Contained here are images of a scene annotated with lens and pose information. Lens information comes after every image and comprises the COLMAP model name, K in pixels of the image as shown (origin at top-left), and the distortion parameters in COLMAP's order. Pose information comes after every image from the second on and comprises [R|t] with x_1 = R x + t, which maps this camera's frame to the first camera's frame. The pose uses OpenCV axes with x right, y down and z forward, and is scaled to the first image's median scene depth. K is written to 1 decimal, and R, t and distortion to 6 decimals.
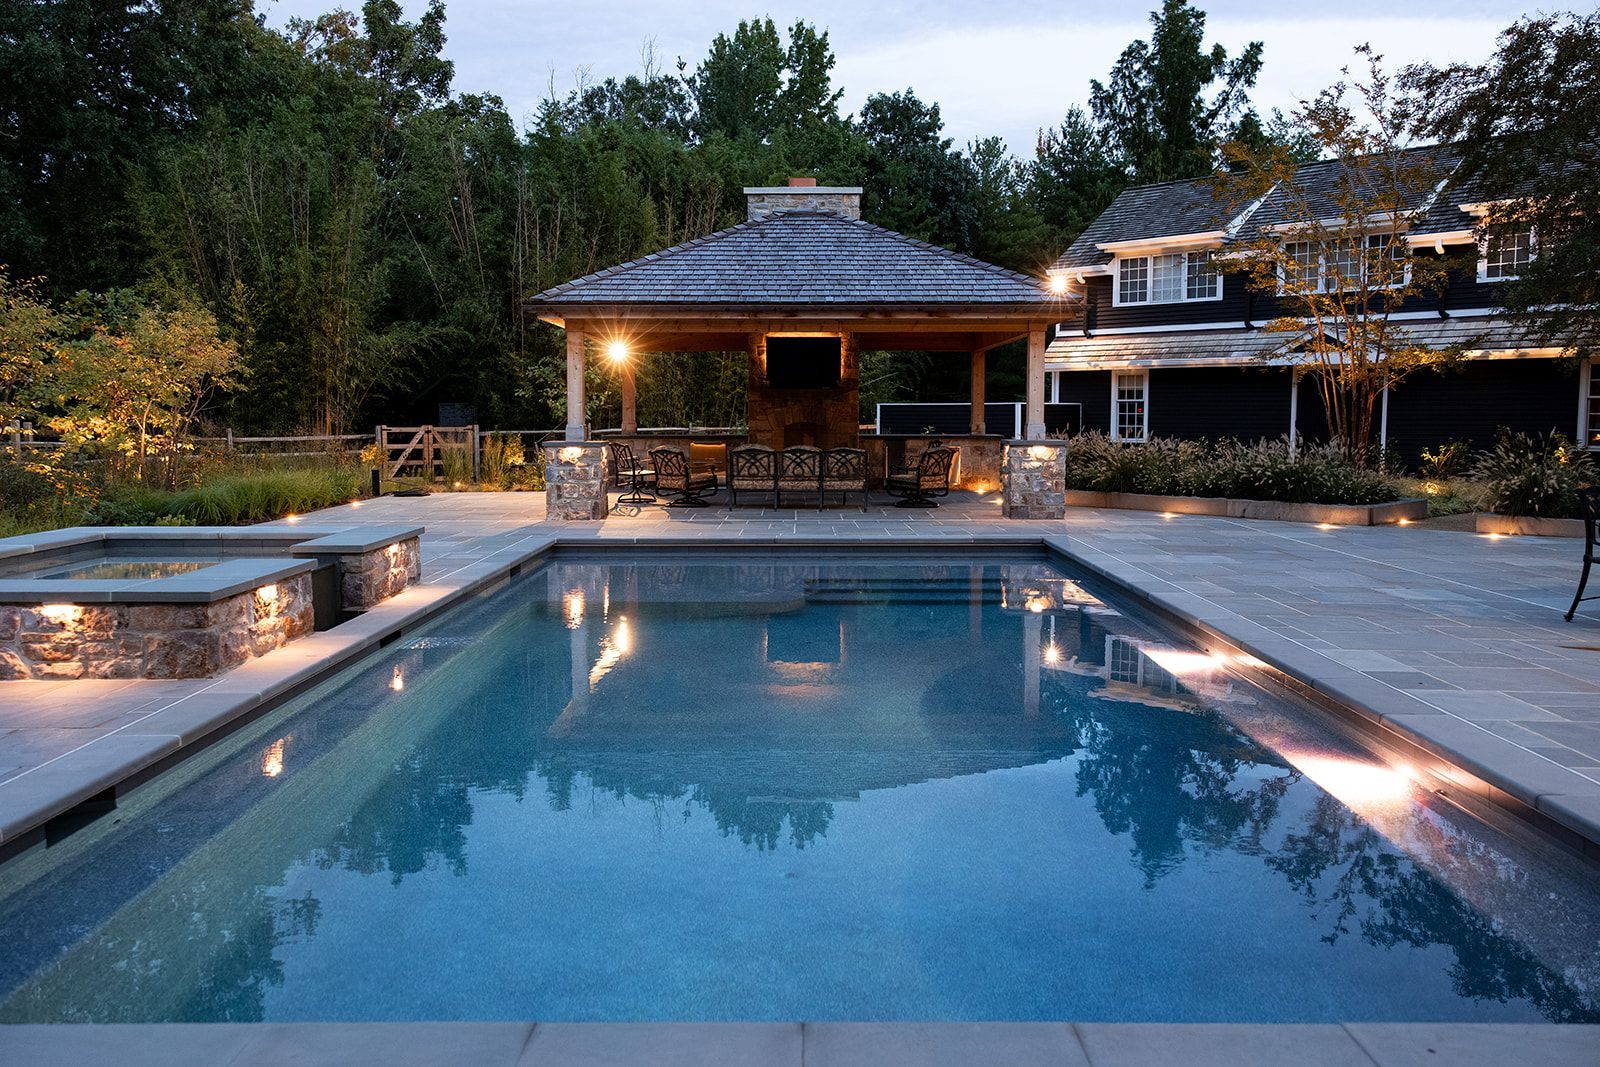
lens RADIAL K [[1274.0, 0, 800.0], [0, 1274.0, 533.5], [0, 0, 1]] dist [0.009674, 0.009982]
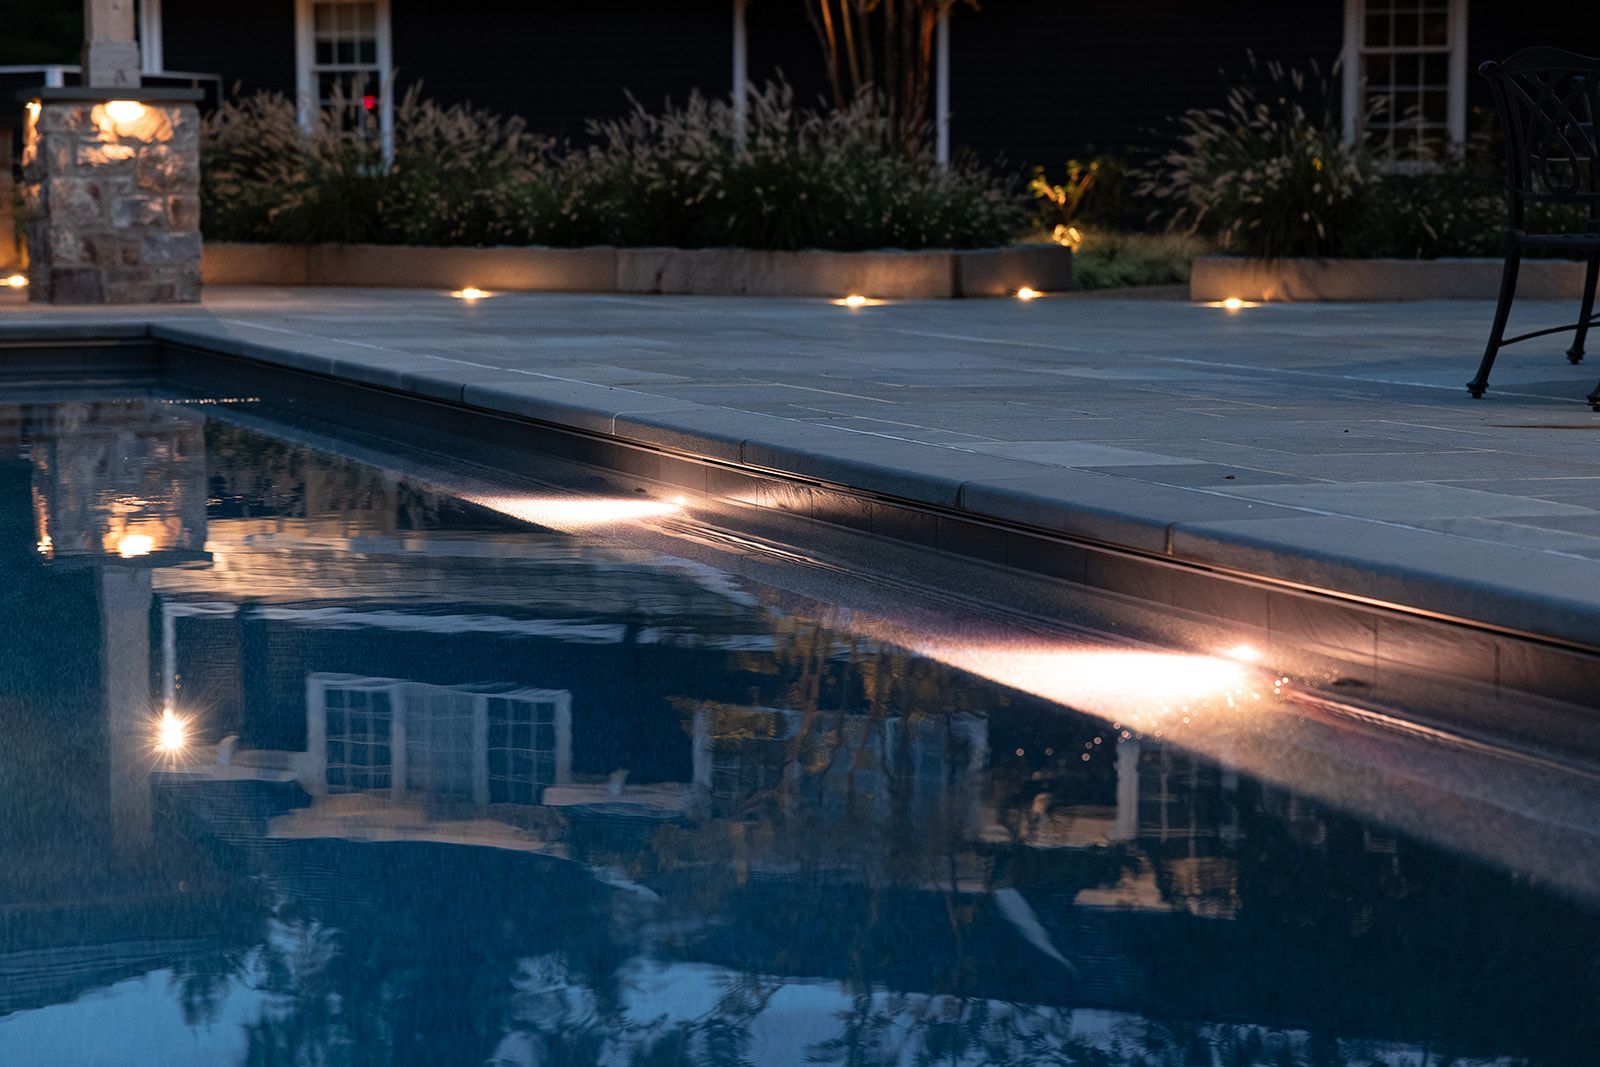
lens RADIAL K [[3205.5, 0, 806.3], [0, 3205.5, 494.5], [0, 0, 1]] dist [0.033610, 0.091359]
pose [[0.921139, -0.037738, 0.387400, 0.006808], [0.037775, 0.999258, 0.007522, 0.040639], [-0.387396, 0.007705, 0.921881, 0.073954]]
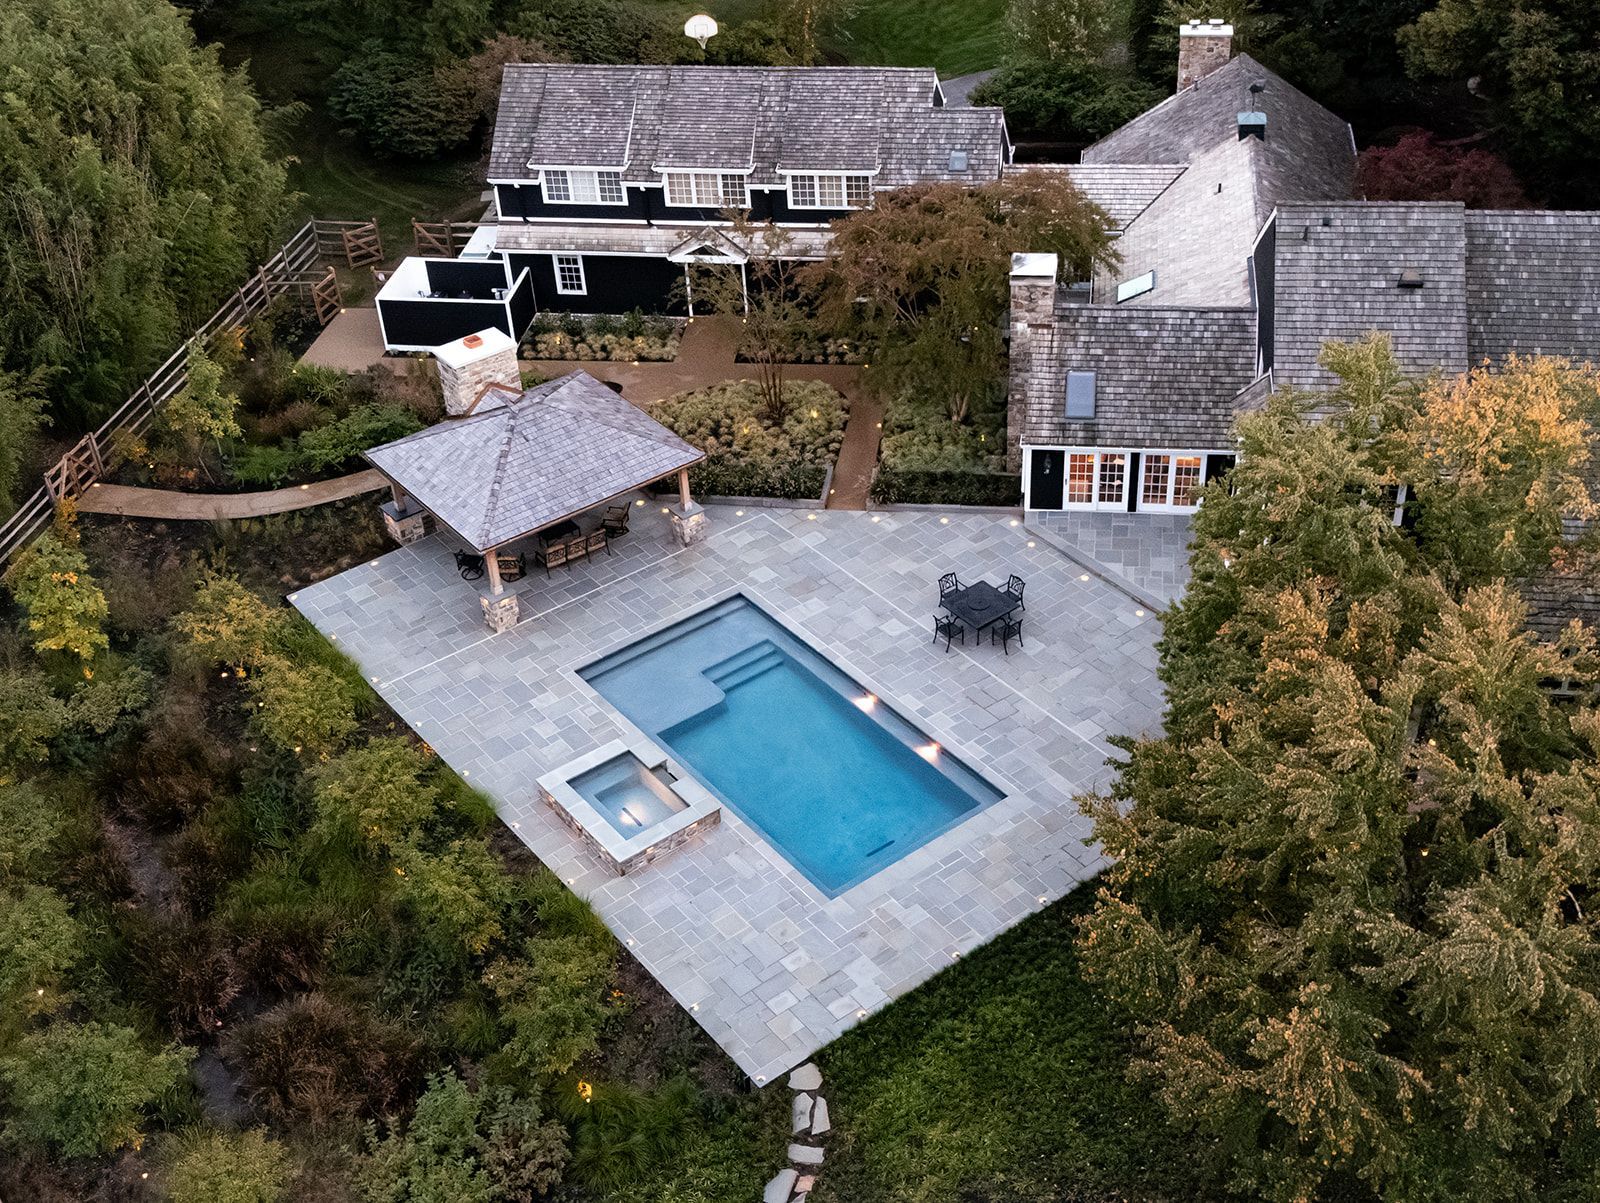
lens RADIAL K [[1974.3, 0, 800.0], [0, 1974.3, 601.5], [0, 0, 1]] dist [0.003695, 0.003622]
pose [[0.796561, -0.379967, 0.470229, -1.210826], [0.105757, 0.853392, 0.510429, -1.521970], [-0.595236, -0.356857, 0.719963, -1.467065]]
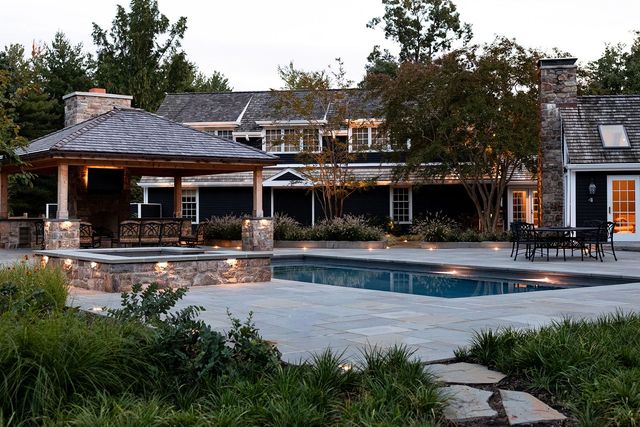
lens RADIAL K [[854.5, 0, 320.0], [0, 854.5, 213.5], [0, 0, 1]] dist [-0.007404, -0.005778]
pose [[0.809699, -0.002241, 0.586842, -0.597925], [0.058733, 0.995281, -0.077235, 0.043451], [-0.583899, 0.097004, 0.806010, -0.295488]]
